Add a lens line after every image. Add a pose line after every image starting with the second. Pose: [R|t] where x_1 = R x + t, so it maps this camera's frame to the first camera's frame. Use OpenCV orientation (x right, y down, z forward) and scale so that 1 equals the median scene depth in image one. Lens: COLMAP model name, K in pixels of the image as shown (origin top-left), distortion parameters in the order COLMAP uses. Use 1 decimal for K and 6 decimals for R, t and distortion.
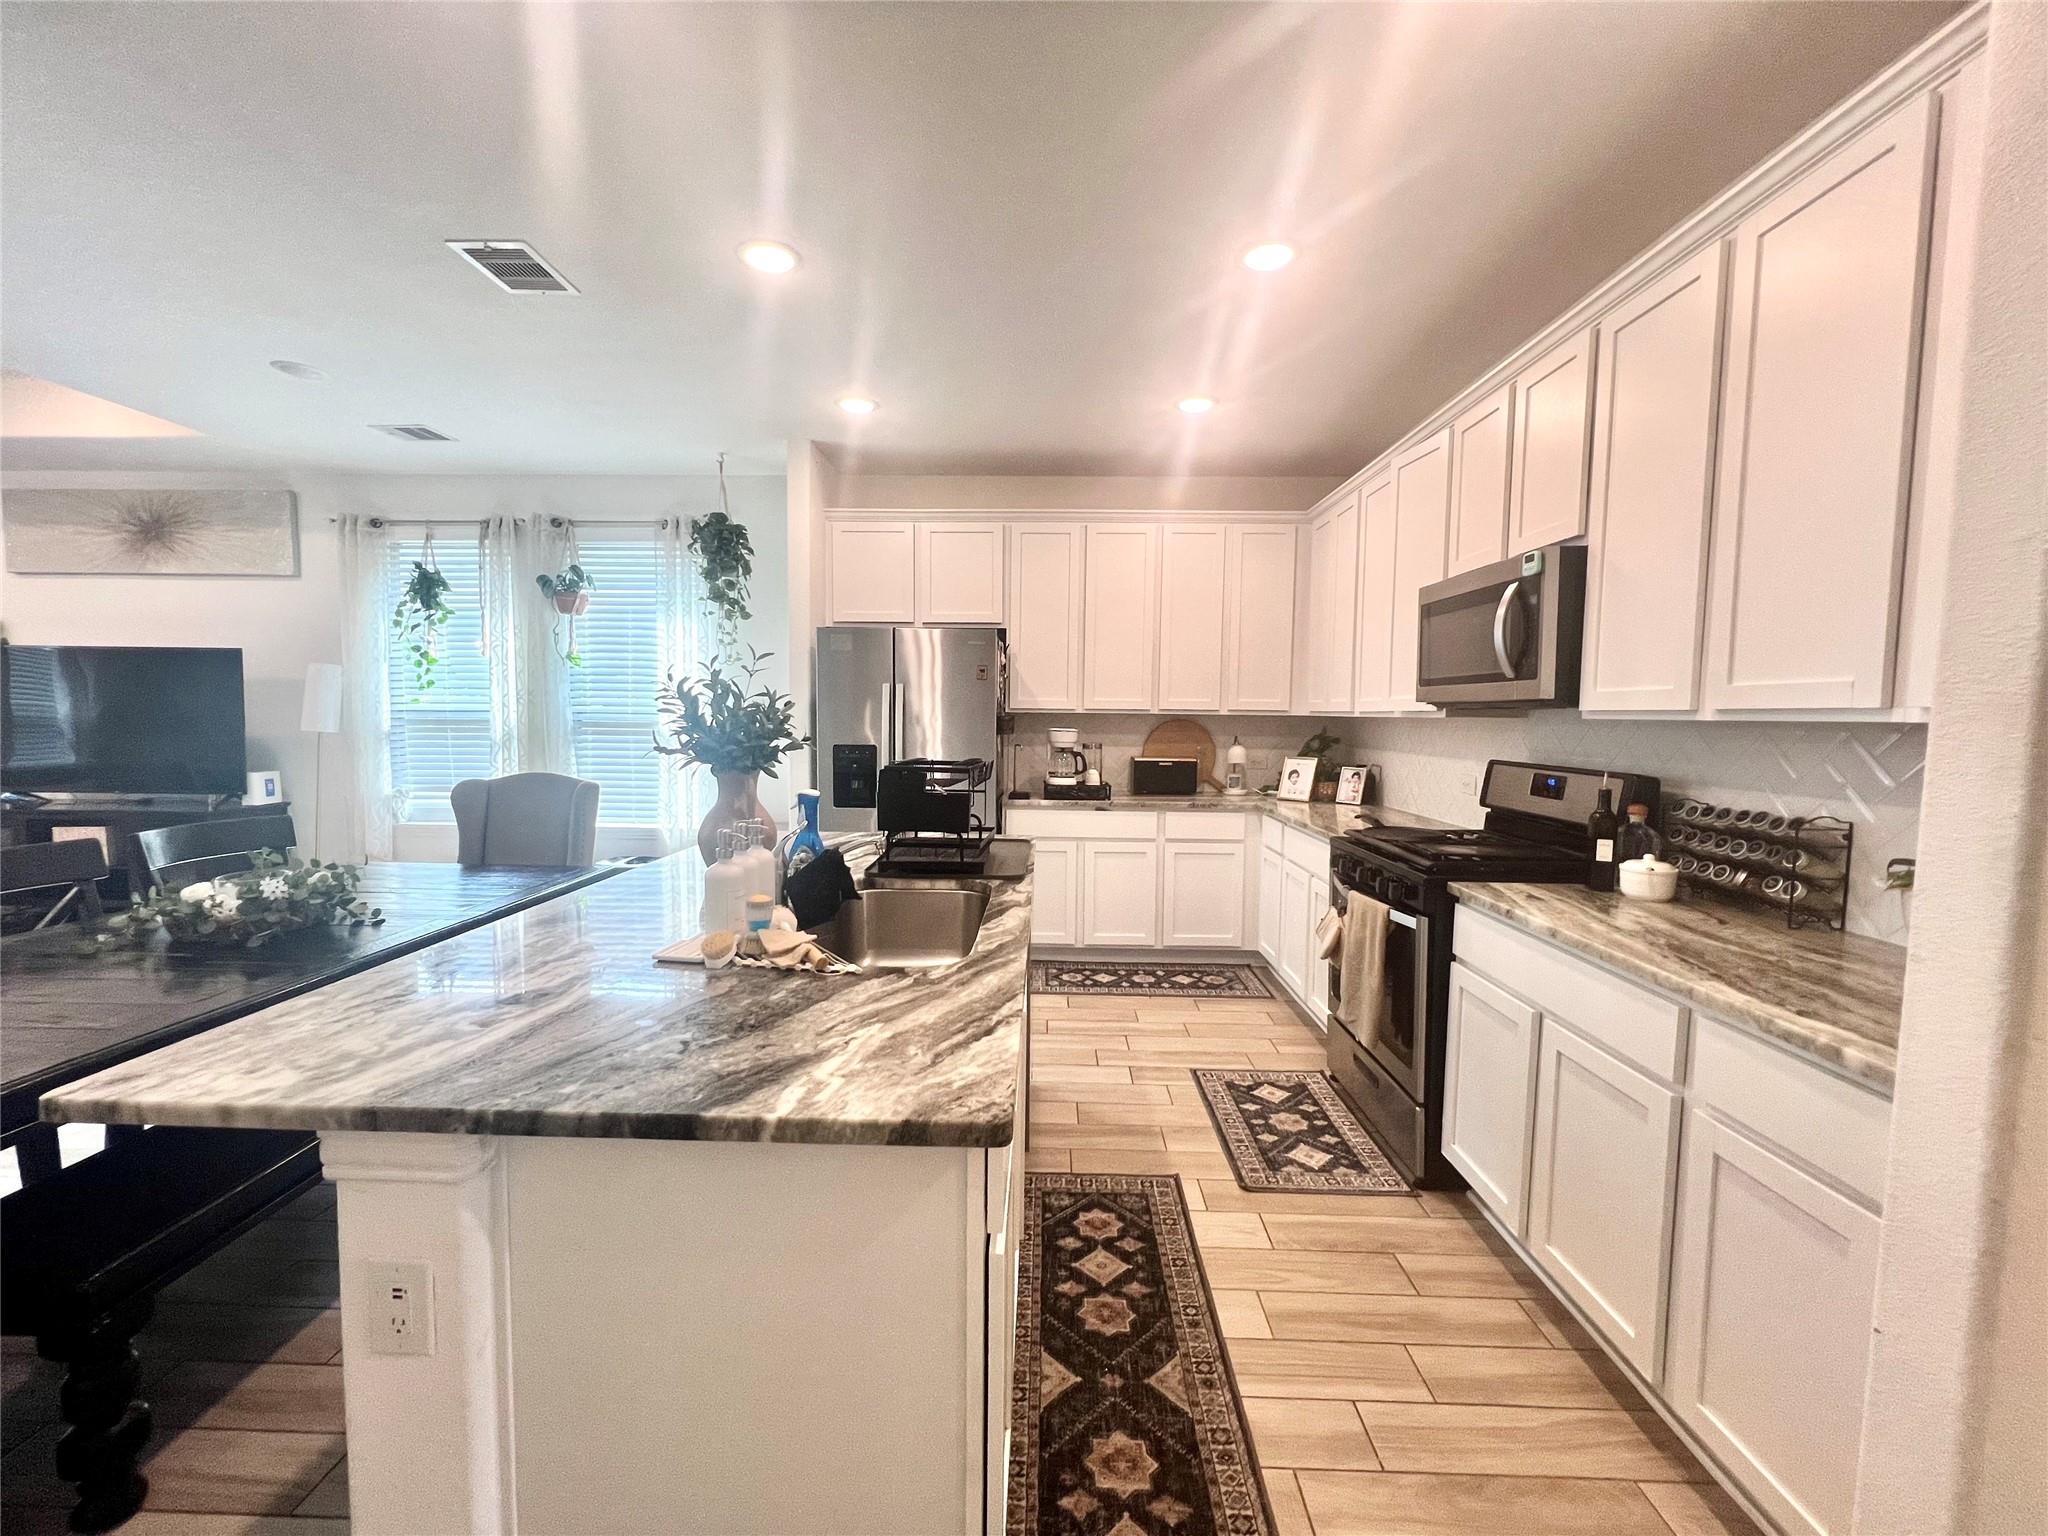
lens RADIAL K [[816.9, 0, 1024.0], [0, 816.9, 768.0], [0, 0, 1]] dist [-0.001335, -0.000045]
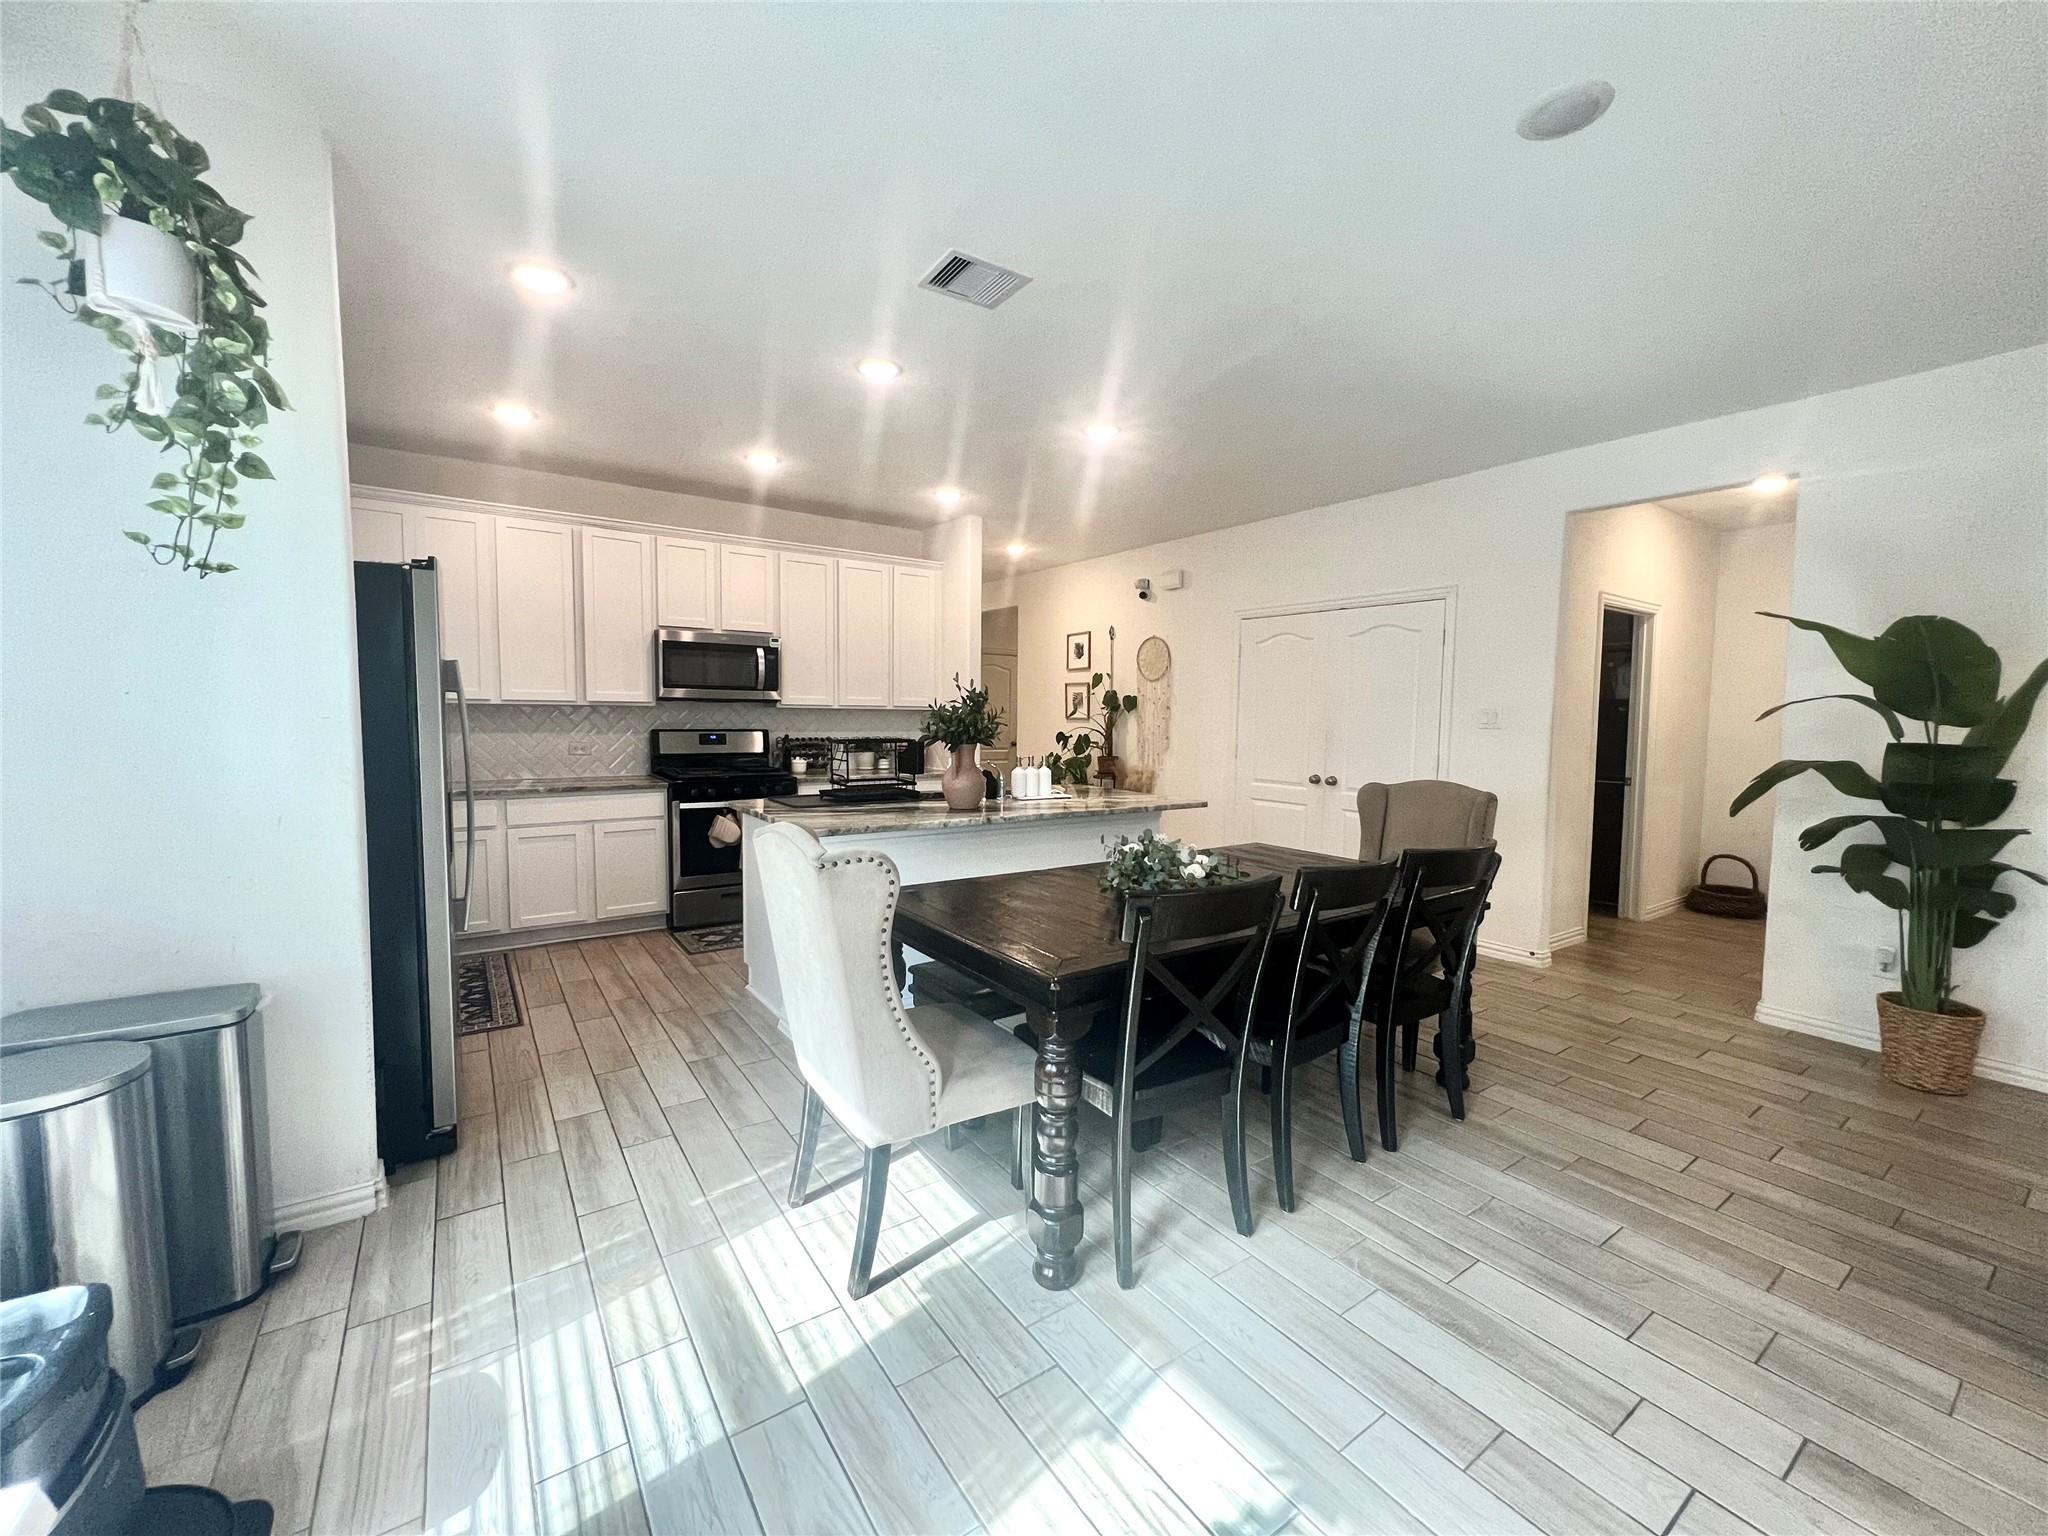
lens RADIAL K [[816.9, 0, 1024.0], [0, 816.9, 768.0], [0, 0, 1]] dist [-0.001335, -0.000045]
pose [[-0.591260, -0.074128, 0.803067, -1.483444], [0.034692, 0.992507, 0.117156, -0.119608], [-0.805735, 0.097130, -0.584258, 1.556591]]
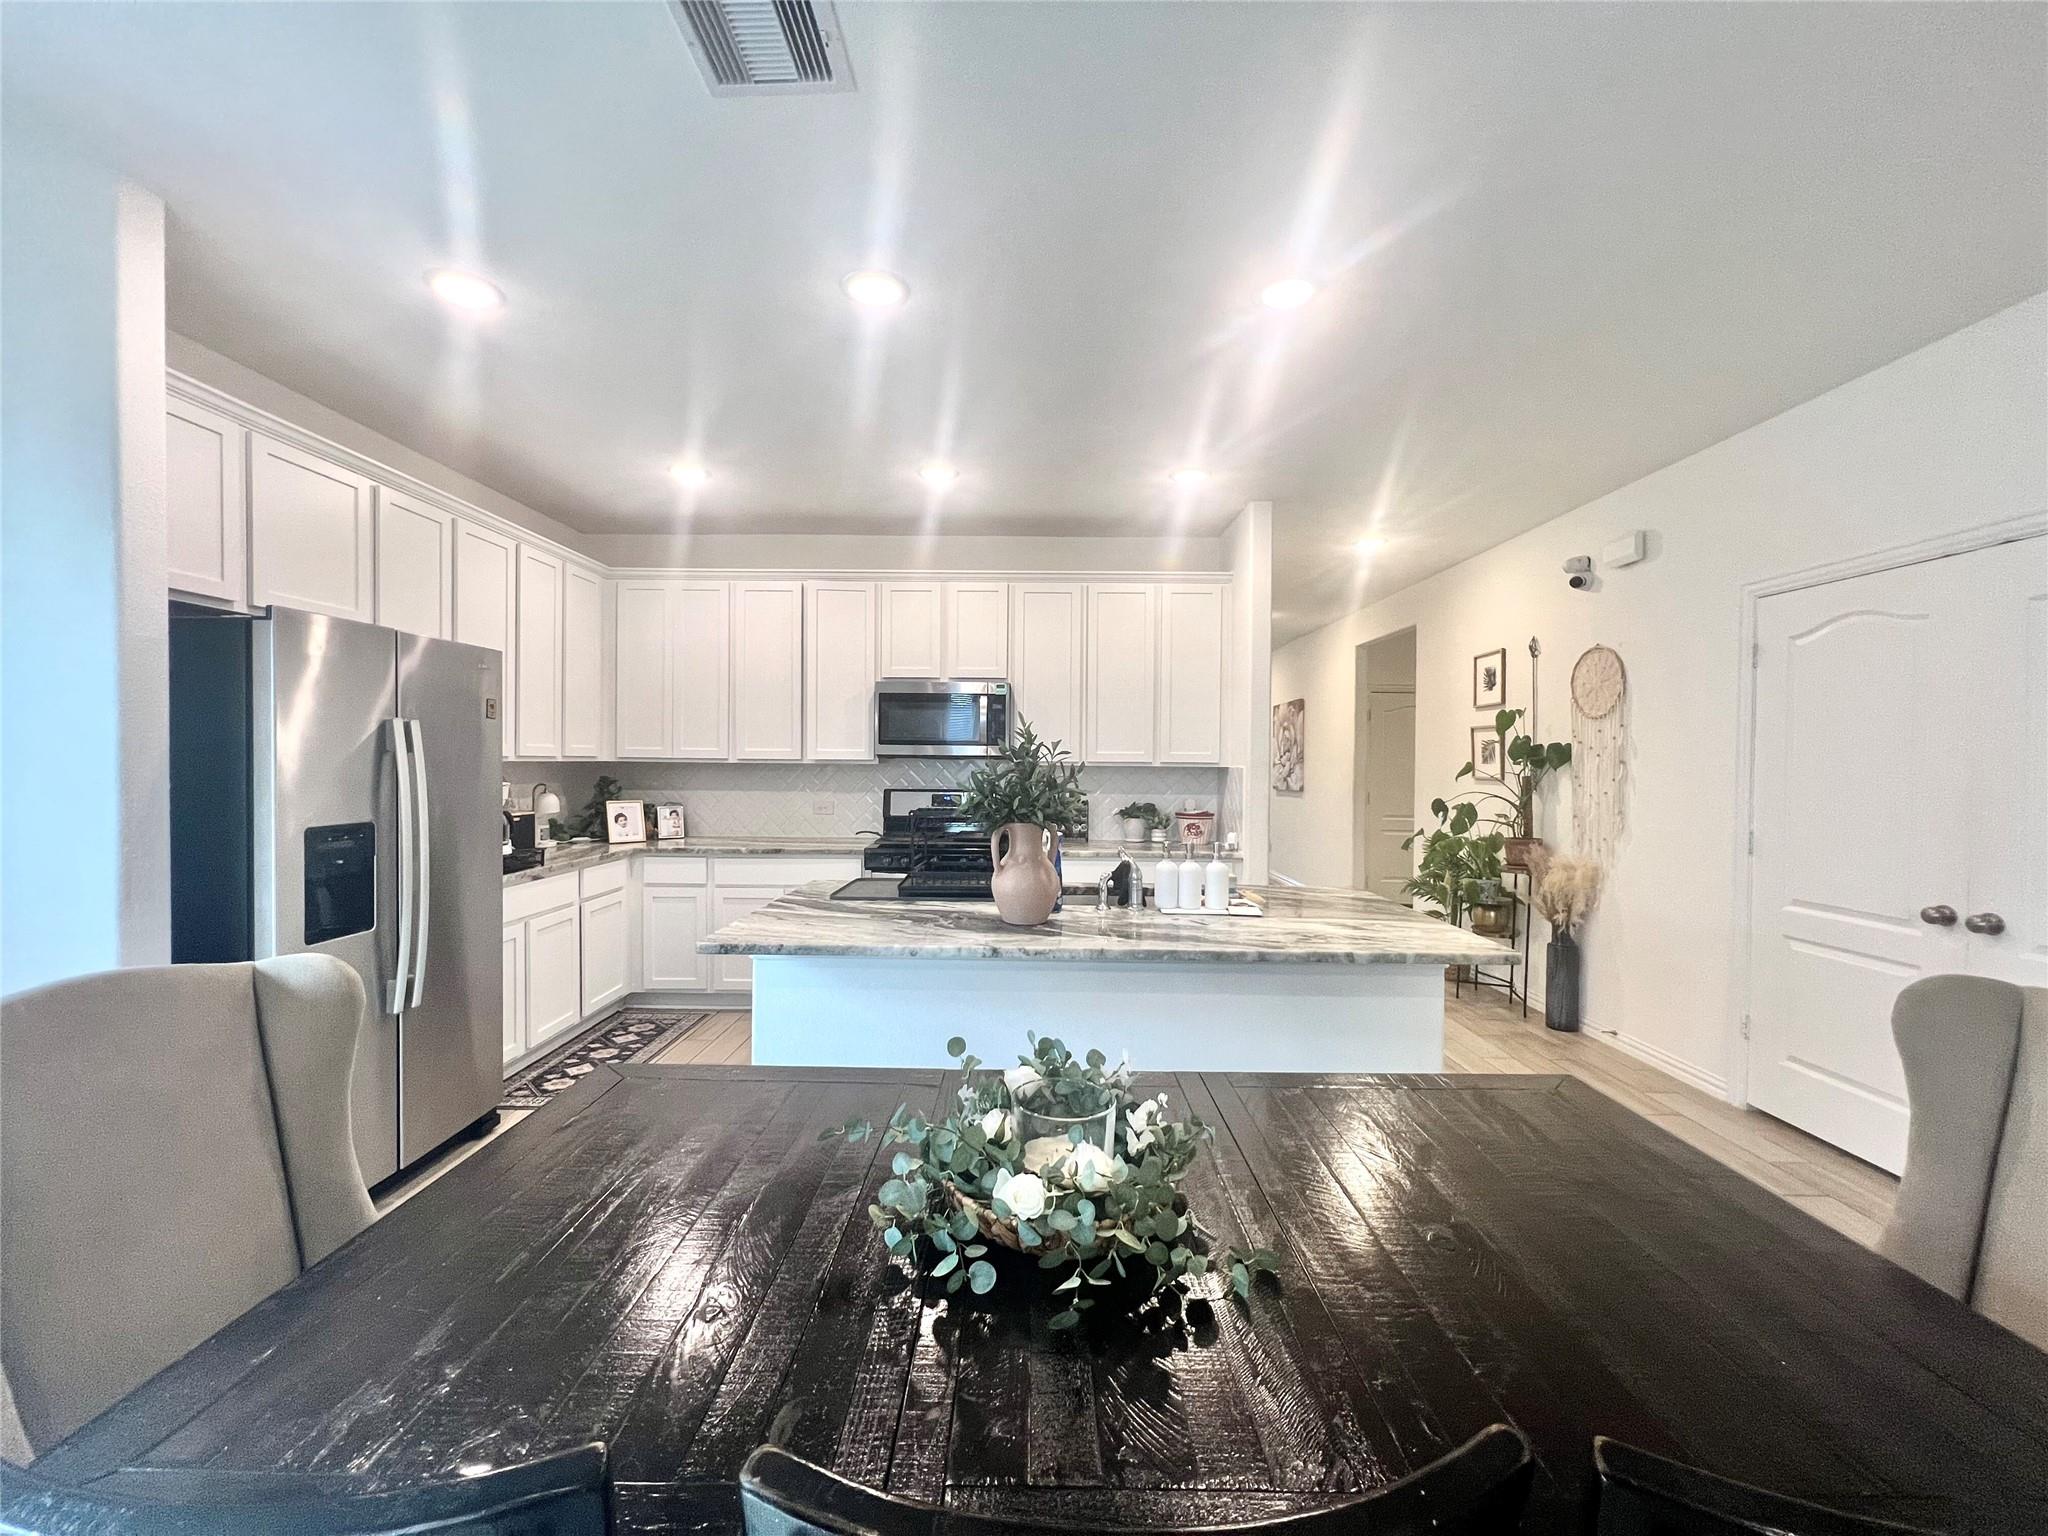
lens RADIAL K [[816.9, 0, 1024.0], [0, 816.9, 768.0], [0, 0, 1]] dist [-0.001335, -0.000045]
pose [[-0.012233, -0.018770, 0.999749, -1.196574], [0.058859, 0.998077, 0.019459, -0.076821], [-0.998191, 0.059082, -0.011105, 0.825223]]
